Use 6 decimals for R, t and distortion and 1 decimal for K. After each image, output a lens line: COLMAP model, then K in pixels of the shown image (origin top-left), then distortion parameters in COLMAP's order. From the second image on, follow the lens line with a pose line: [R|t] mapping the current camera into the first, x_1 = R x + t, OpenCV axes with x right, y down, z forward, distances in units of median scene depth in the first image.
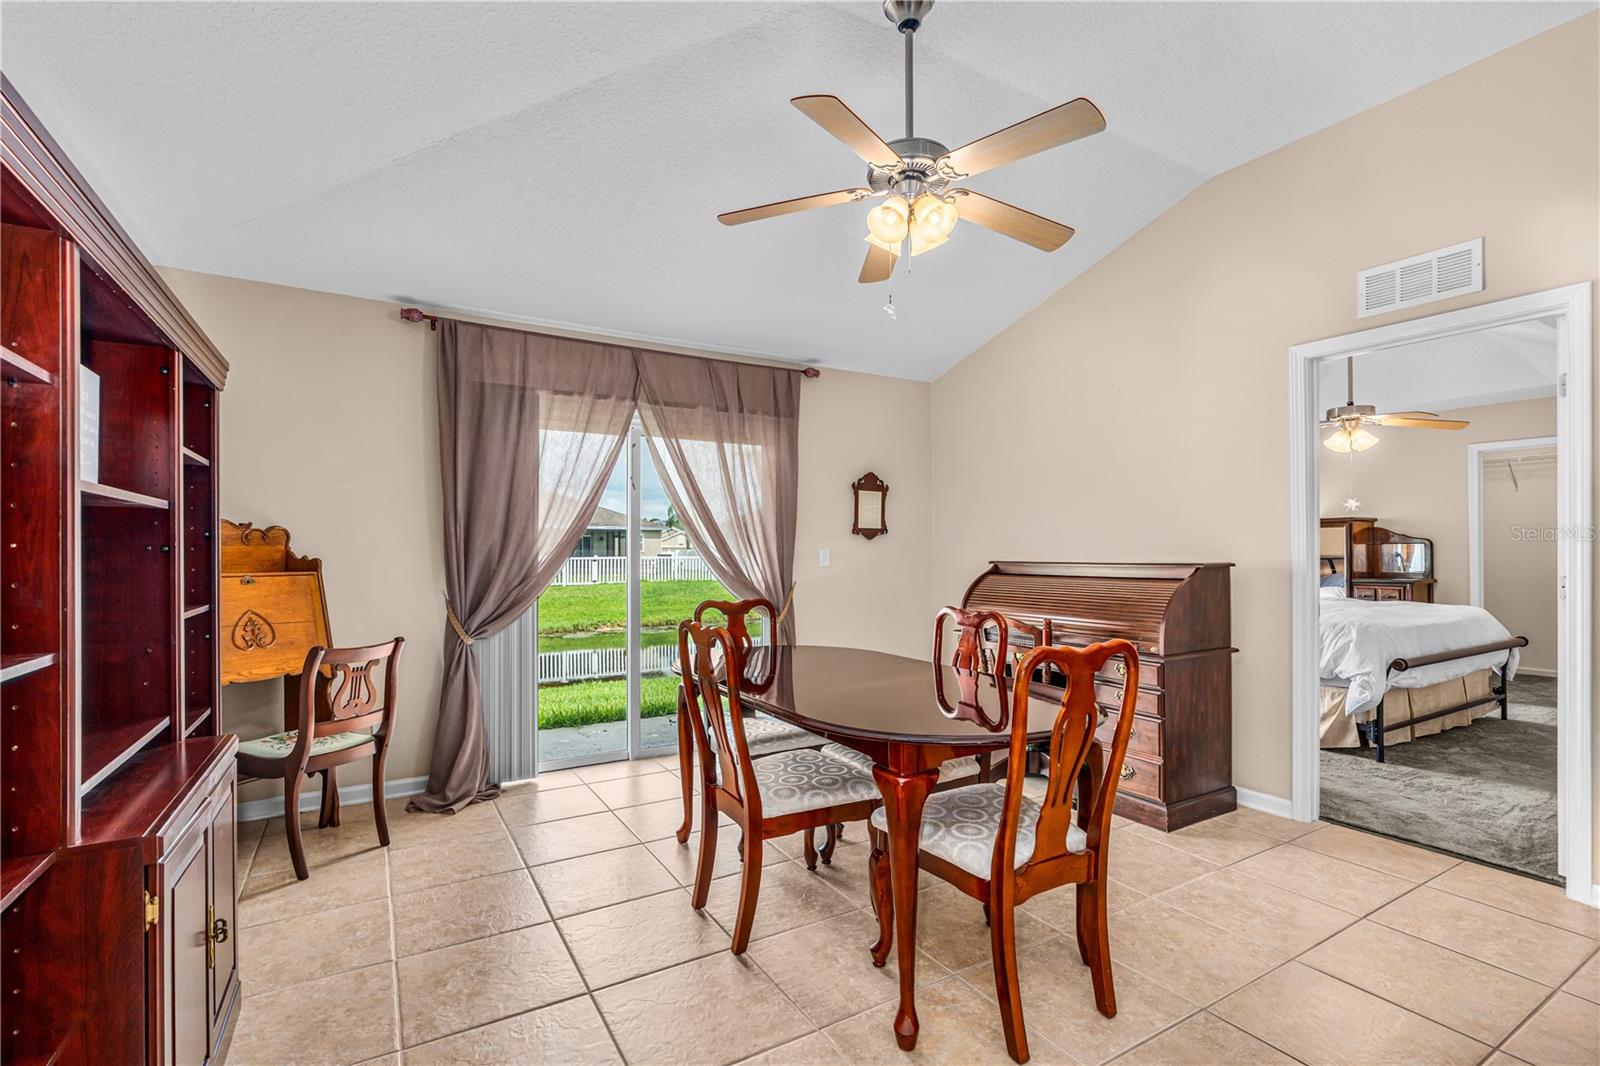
lens RADIAL K [[724.8, 0, 797.6], [0, 724.8, 547.7], [0, 0, 1]] dist [-0.004255, -0.000519]
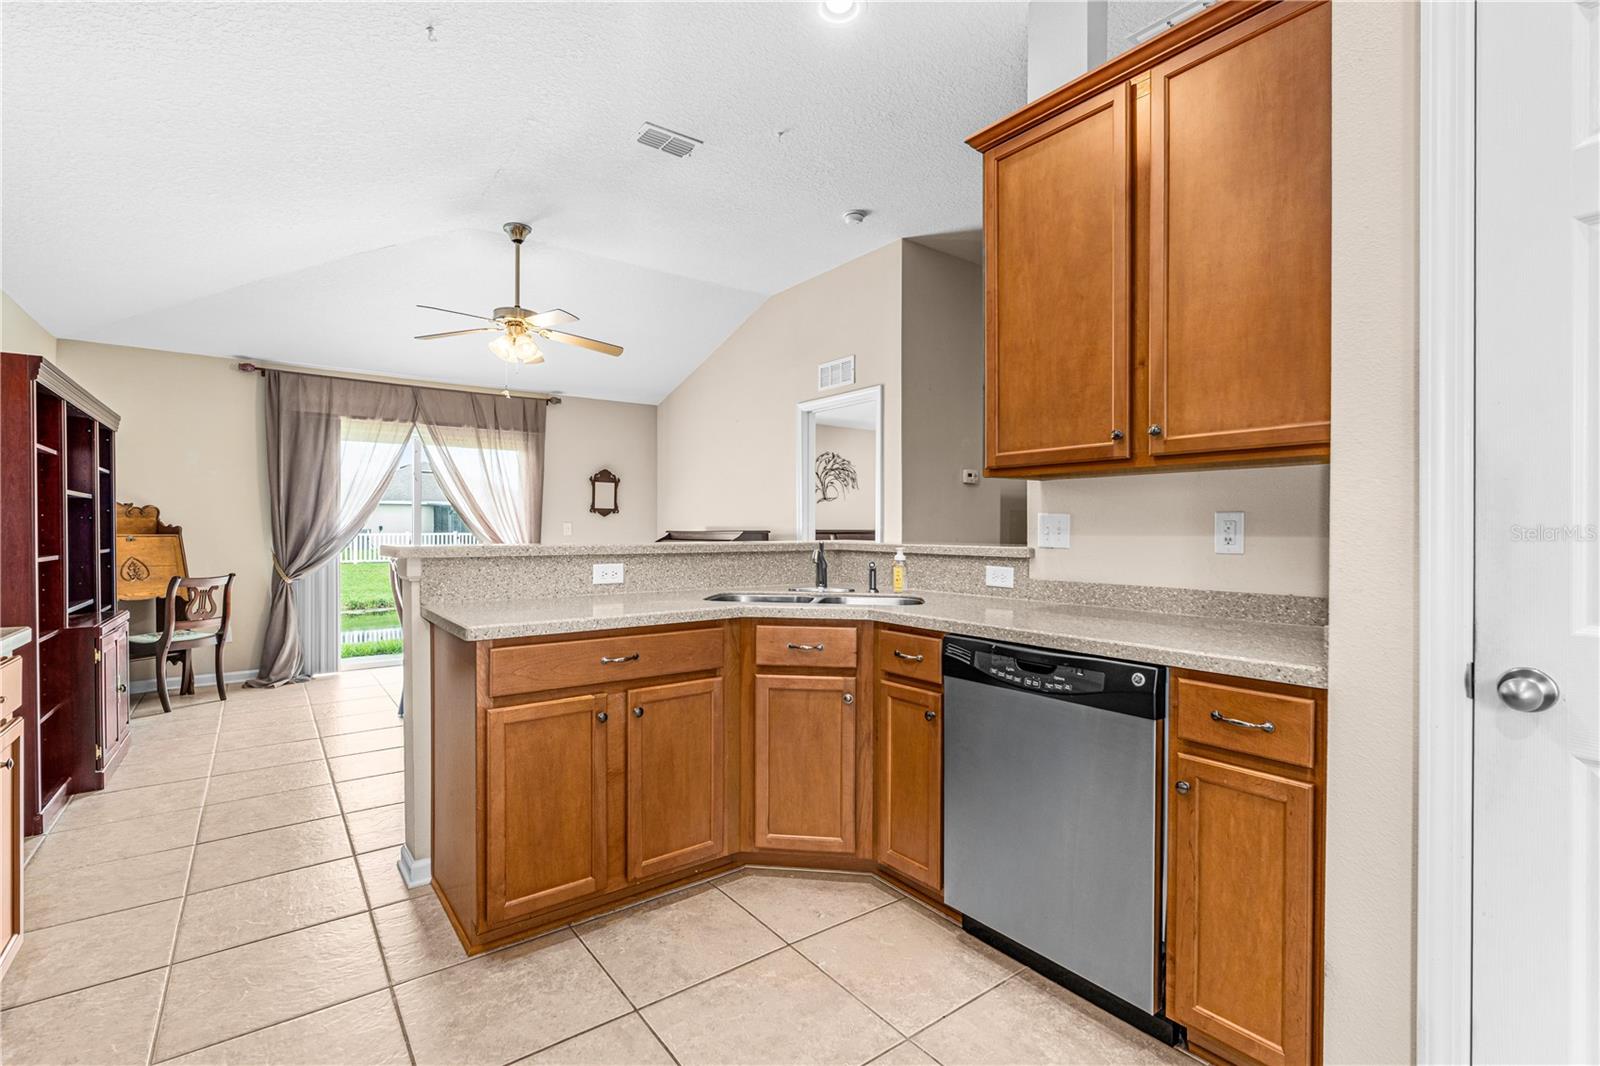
lens RADIAL K [[726.9, 0, 806.8], [0, 726.9, 532.5], [0, 0, 1]] dist [-0.014621, 0.009814]
pose [[0.993597, 0.002614, 0.112948, 0.471038], [-0.003663, 0.999952, 0.009081, 0.008740], [-0.112919, -0.009437, 0.993559, -0.654984]]
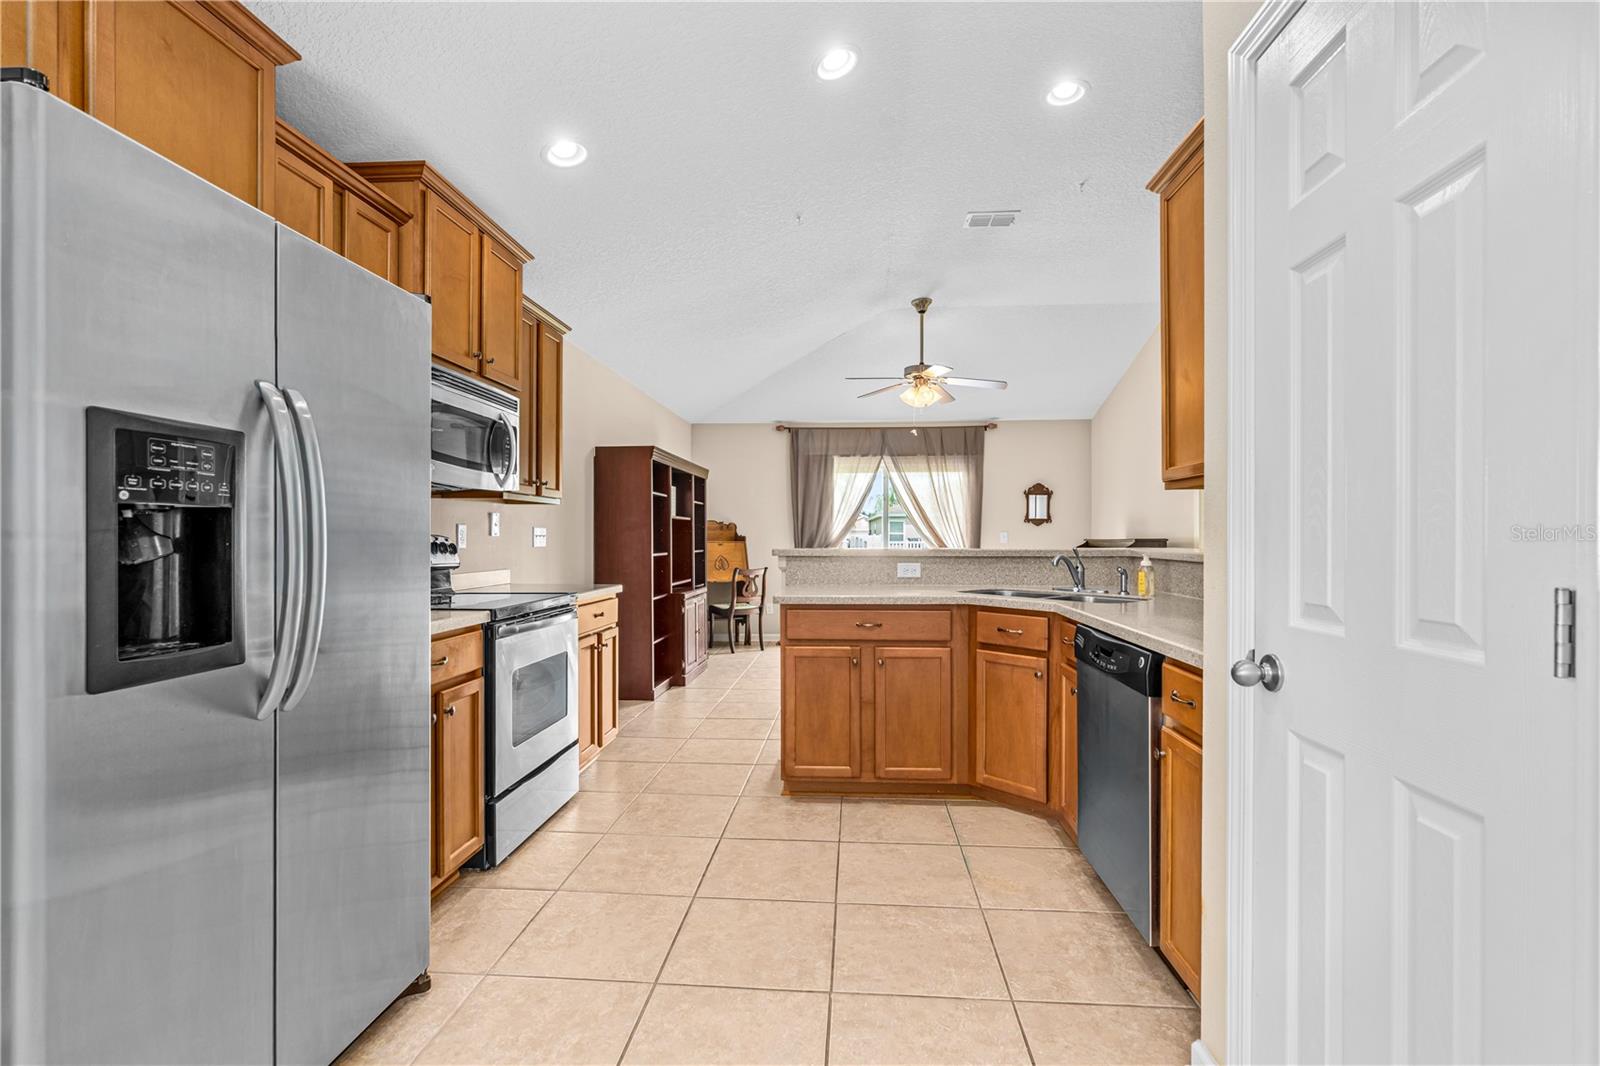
lens RADIAL K [[730.9, 0, 810.9], [0, 730.9, 537.4], [0, 0, 1]] dist [-0.000356, -0.000026]
pose [[0.823427, 0.001427, -0.567420, 0.836542], [0.001616, 0.999987, 0.004859, 0.007167], [0.567420, -0.004918, 0.823414, -0.821272]]
